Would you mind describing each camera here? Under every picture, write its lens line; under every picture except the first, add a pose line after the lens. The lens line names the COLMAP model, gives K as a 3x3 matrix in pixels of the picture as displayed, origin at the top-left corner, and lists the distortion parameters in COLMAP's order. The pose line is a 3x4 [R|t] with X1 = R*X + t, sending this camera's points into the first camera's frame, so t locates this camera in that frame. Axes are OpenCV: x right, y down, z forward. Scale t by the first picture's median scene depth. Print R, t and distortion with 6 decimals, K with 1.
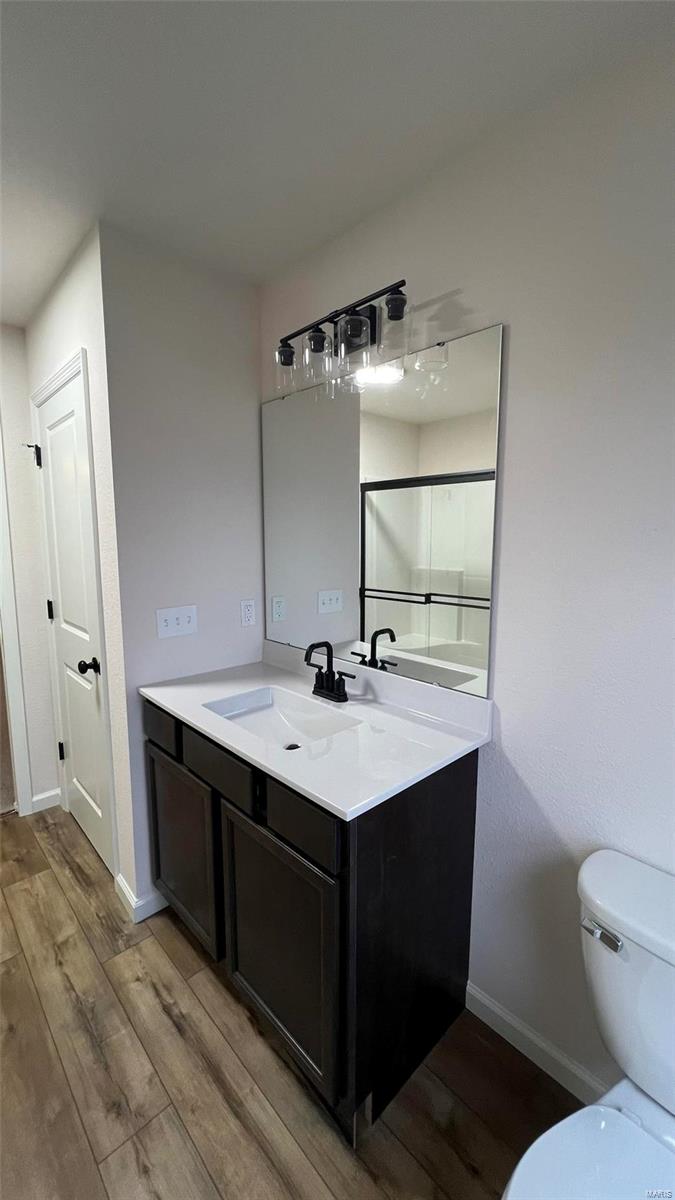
lens RADIAL K [[480.6, 0, 340.8], [0, 480.6, 605.1], [0, 0, 1]] dist [-0.002036, -0.000557]
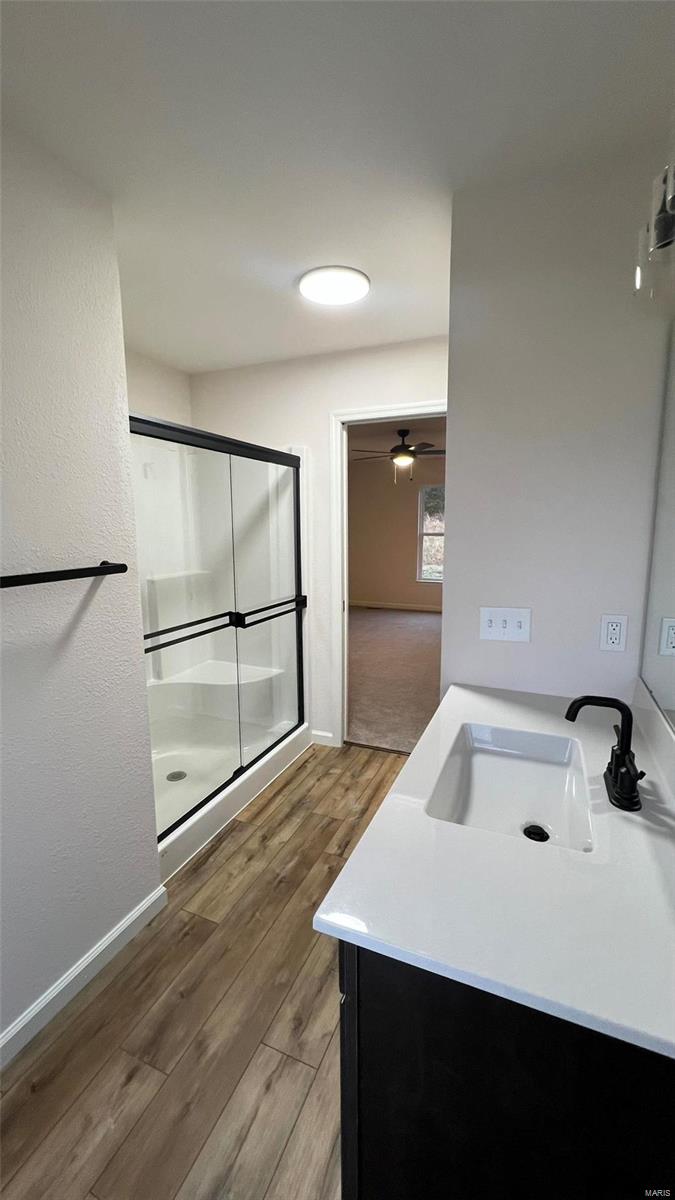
lens RADIAL K [[480.6, 0, 340.8], [0, 480.6, 605.1], [0, 0, 1]] dist [-0.002036, -0.000557]
pose [[0.385003, 0.150464, -0.910568, 0.453063], [-0.141514, 0.984578, 0.102859, -0.065234], [0.912002, 0.089257, 0.400358, 0.531530]]
